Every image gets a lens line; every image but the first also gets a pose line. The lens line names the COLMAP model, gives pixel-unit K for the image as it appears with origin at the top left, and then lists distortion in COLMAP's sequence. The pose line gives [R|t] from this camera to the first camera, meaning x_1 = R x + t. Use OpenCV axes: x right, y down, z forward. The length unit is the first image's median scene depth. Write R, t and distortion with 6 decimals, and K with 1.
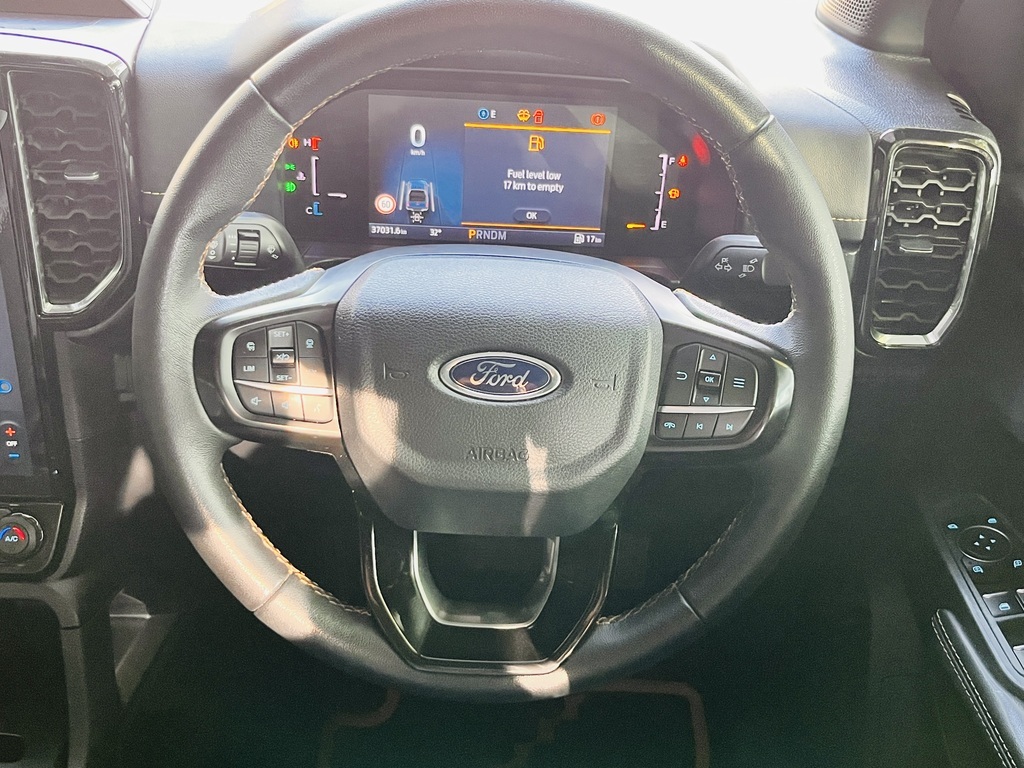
lens RADIAL K [[1056.6, 0, 514.9], [0, 1056.6, 377.9], [0, 0, 1]] dist [0.025368, 0.000000]
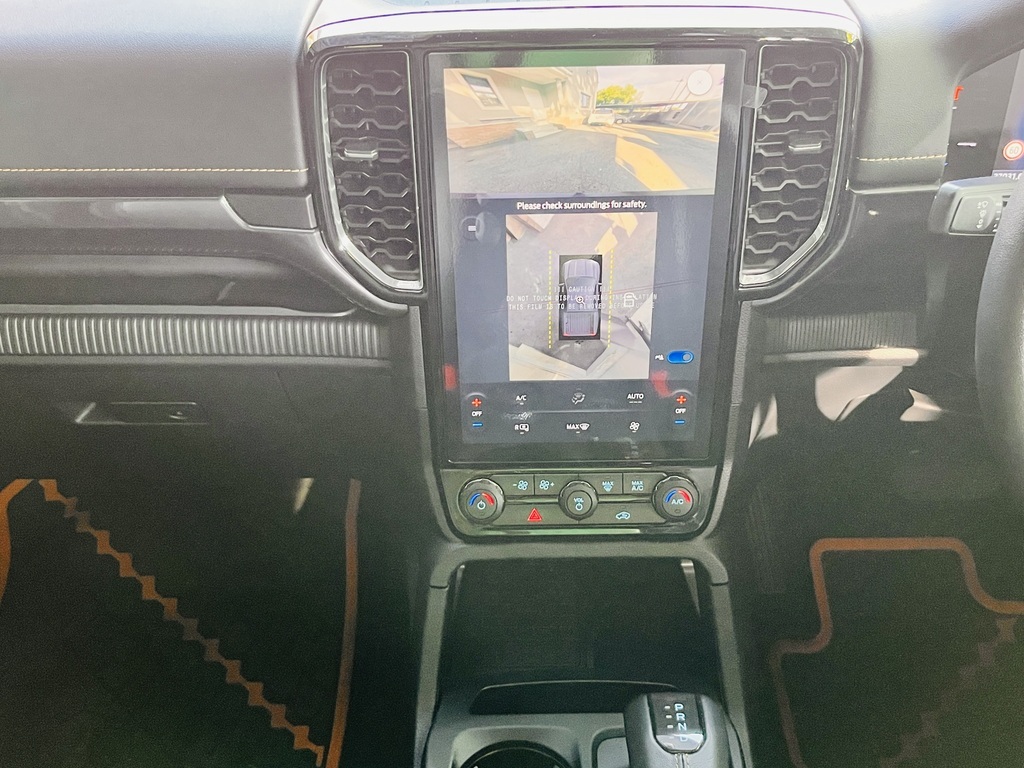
lens RADIAL K [[1056.6, 0, 505.2], [0, 1056.6, 381.8], [0, 0, 1]] dist [0.025368, 0.000000]
pose [[0.996958, -0.036832, -0.068693, -0.709670], [0.043025, 0.994925, 0.090962, -0.082708], [0.064994, -0.093641, 0.993482, -0.027534]]
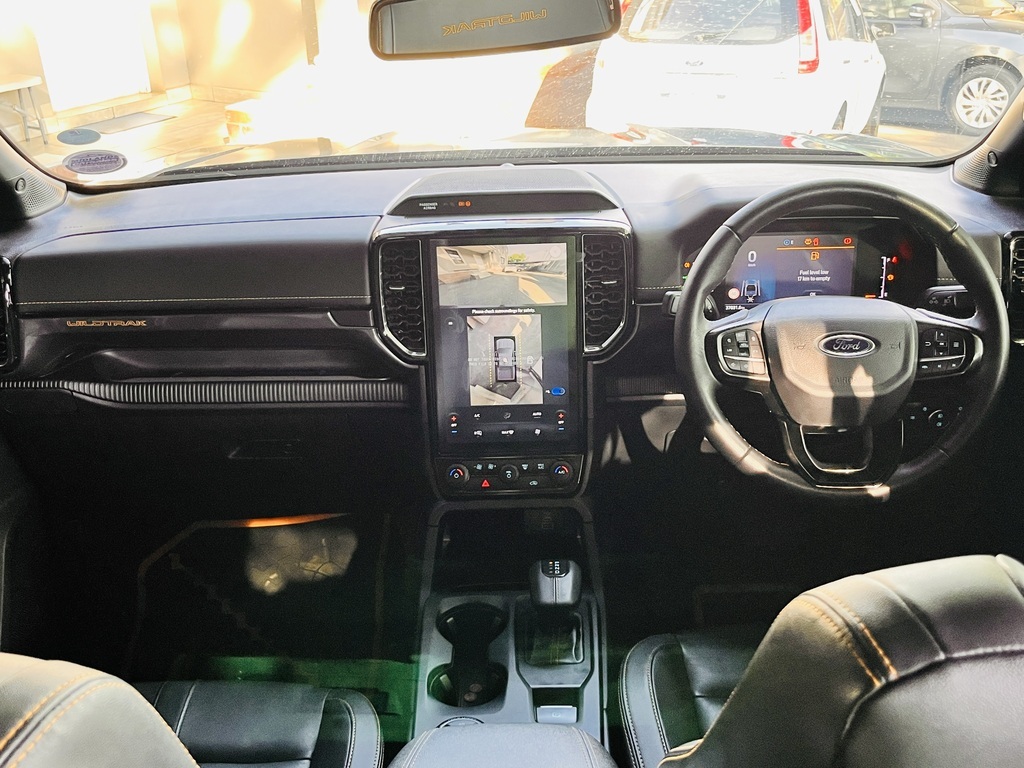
lens RADIAL K [[1056.6, 0, 508.8], [0, 1056.6, 380.2], [0, 0, 1]] dist [0.025368, 0.000000]
pose [[0.995394, -0.062767, -0.072462, -0.526645], [0.049355, 0.983517, -0.173950, 0.394773], [0.082186, 0.169572, 0.982085, -1.147581]]
